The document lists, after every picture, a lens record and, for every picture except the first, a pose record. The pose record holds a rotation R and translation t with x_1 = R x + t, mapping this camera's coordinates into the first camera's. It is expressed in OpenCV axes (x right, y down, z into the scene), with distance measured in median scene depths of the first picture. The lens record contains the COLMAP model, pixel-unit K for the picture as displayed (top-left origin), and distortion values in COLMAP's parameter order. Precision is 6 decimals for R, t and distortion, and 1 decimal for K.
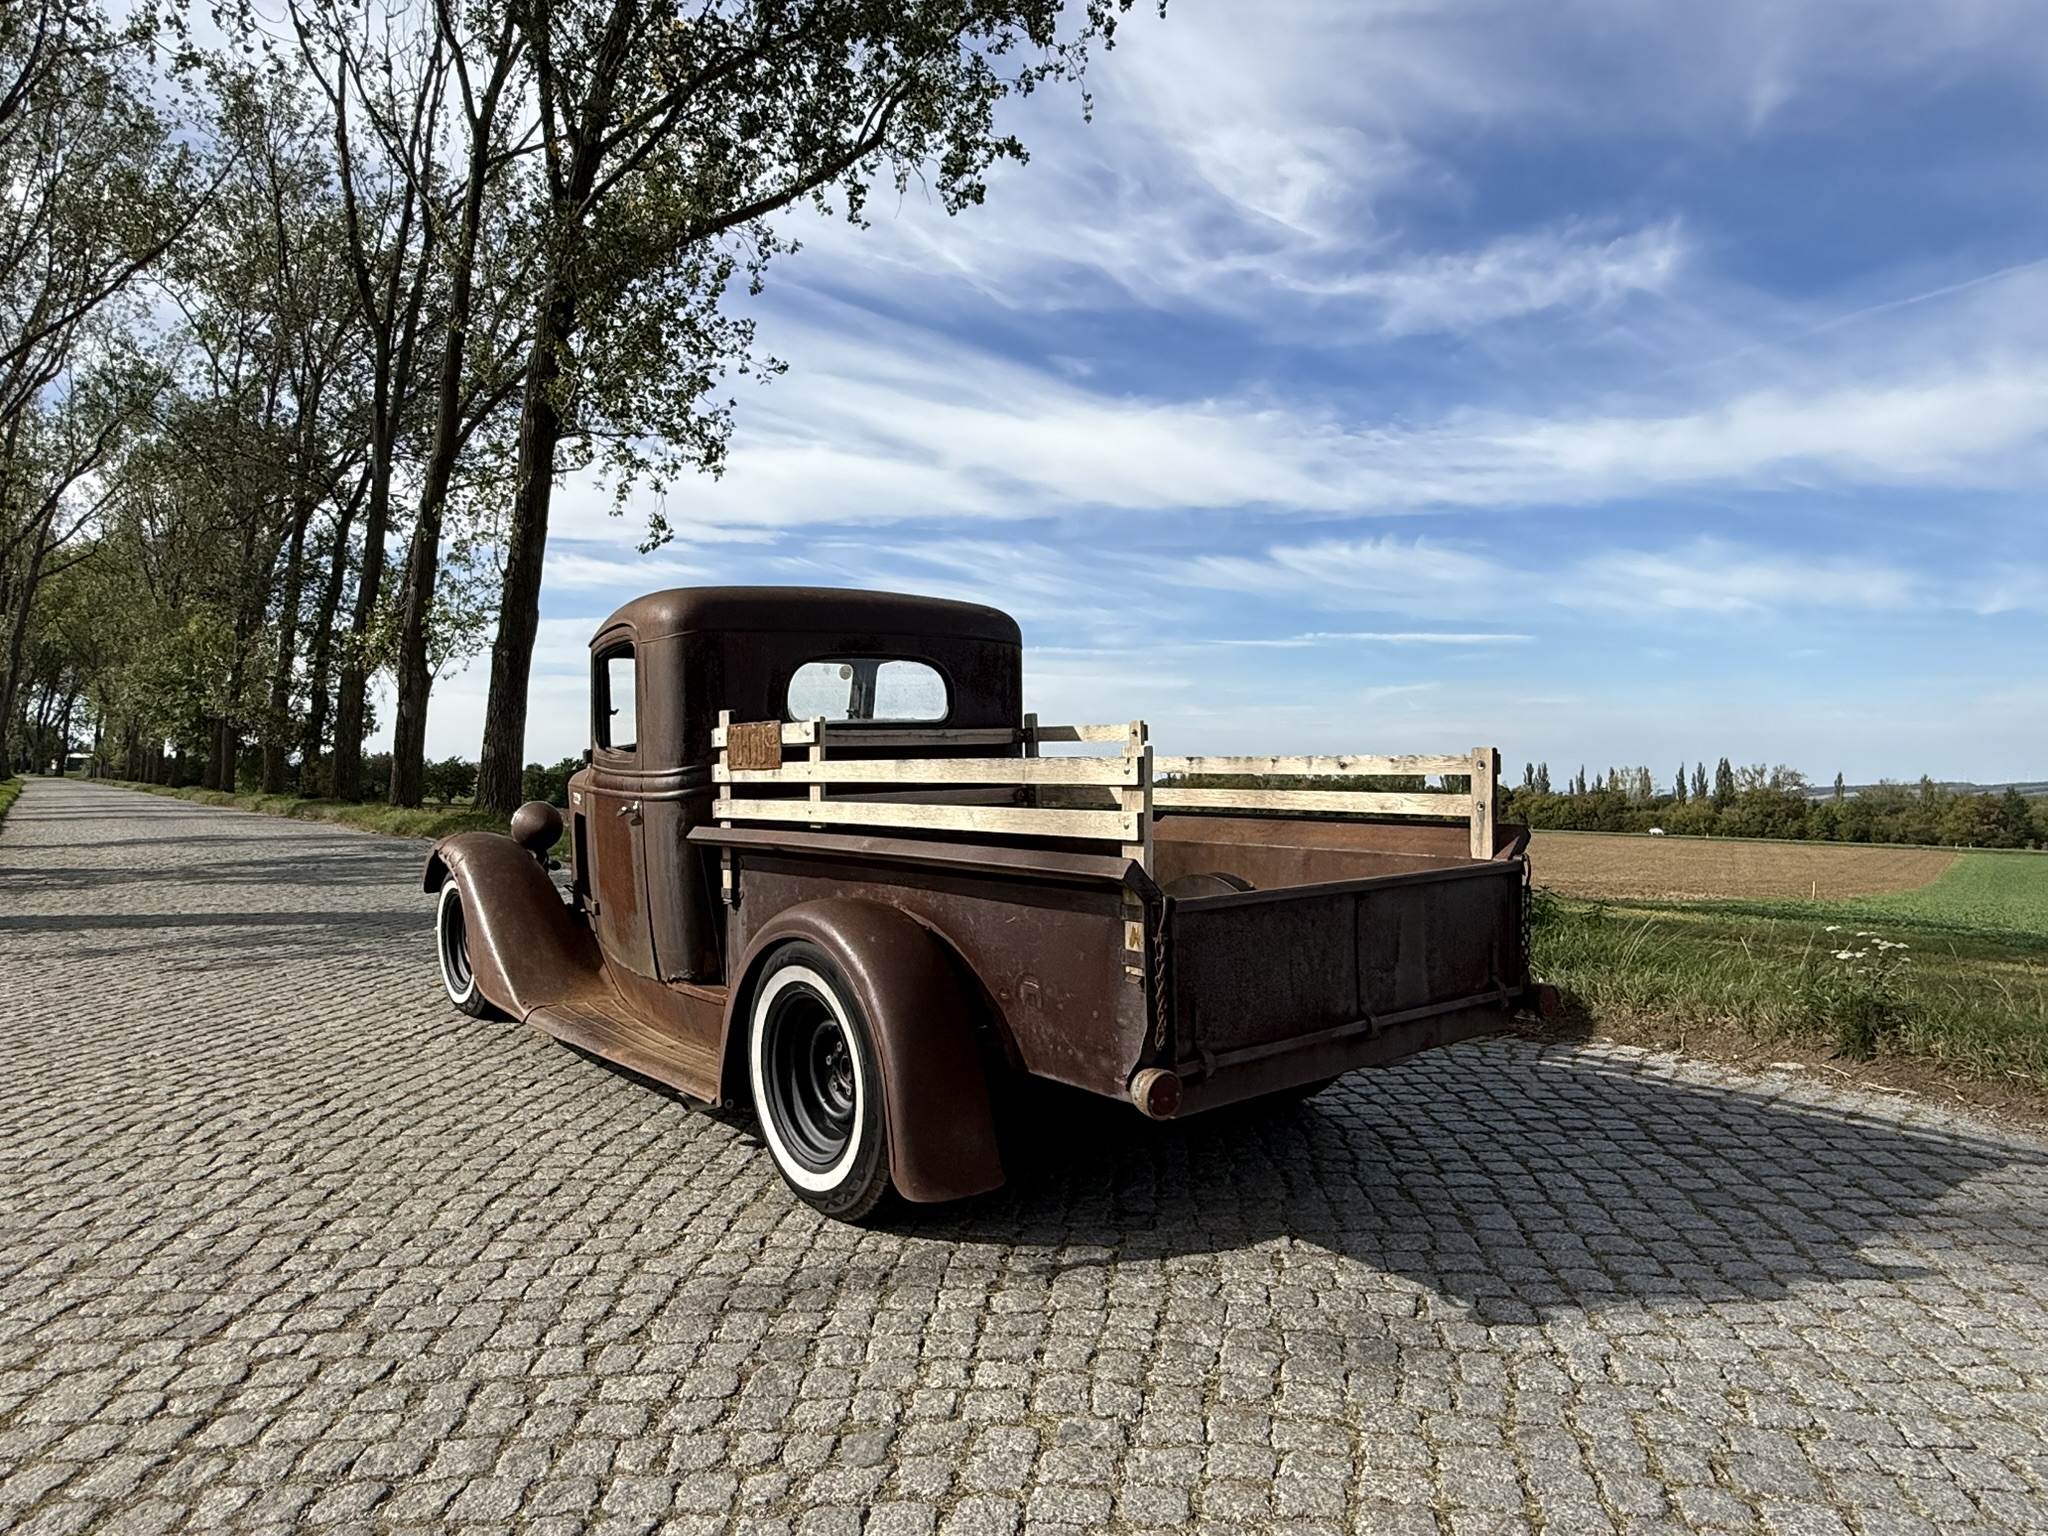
lens RADIAL K [[1311.5, 0, 1018.6], [0, 1311.5, 793.8], [0, 0, 1]] dist [-0.010405, 0.016806]
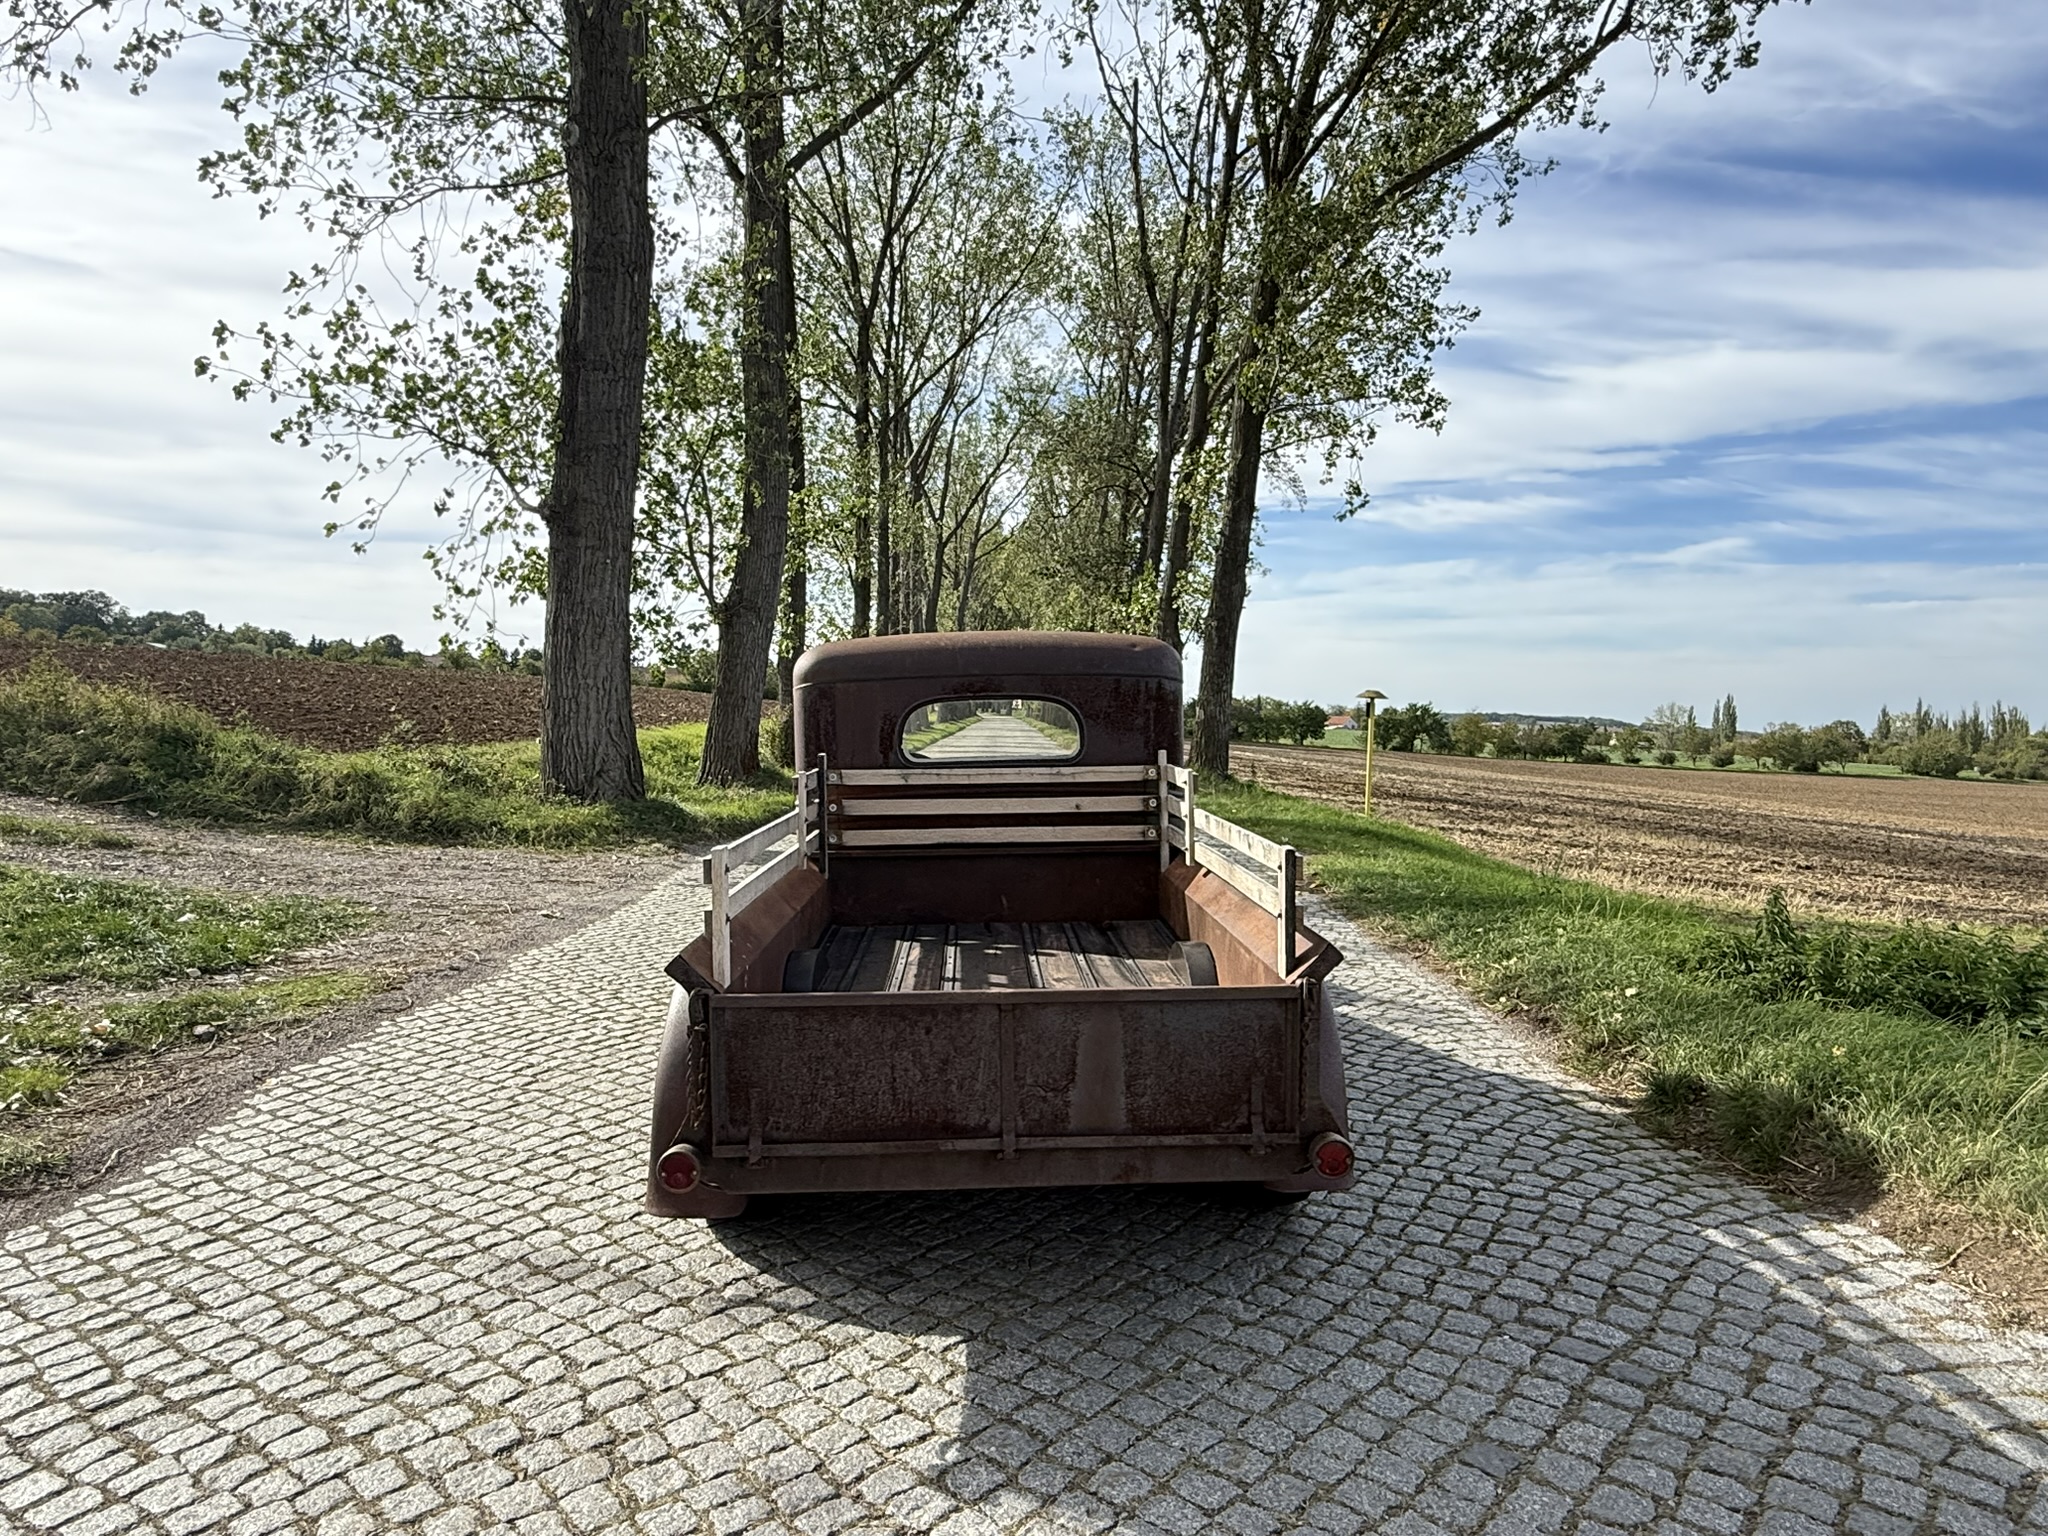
lens RADIAL K [[1311.5, 0, 1005.4], [0, 1311.5, 771.4], [0, 0, 1]] dist [-0.010405, 0.016806]
pose [[0.796651, 0.036954, -0.603309, 0.459595], [-0.020270, 0.999201, 0.034437, -0.070329], [0.604100, -0.015205, 0.796764, 0.134937]]
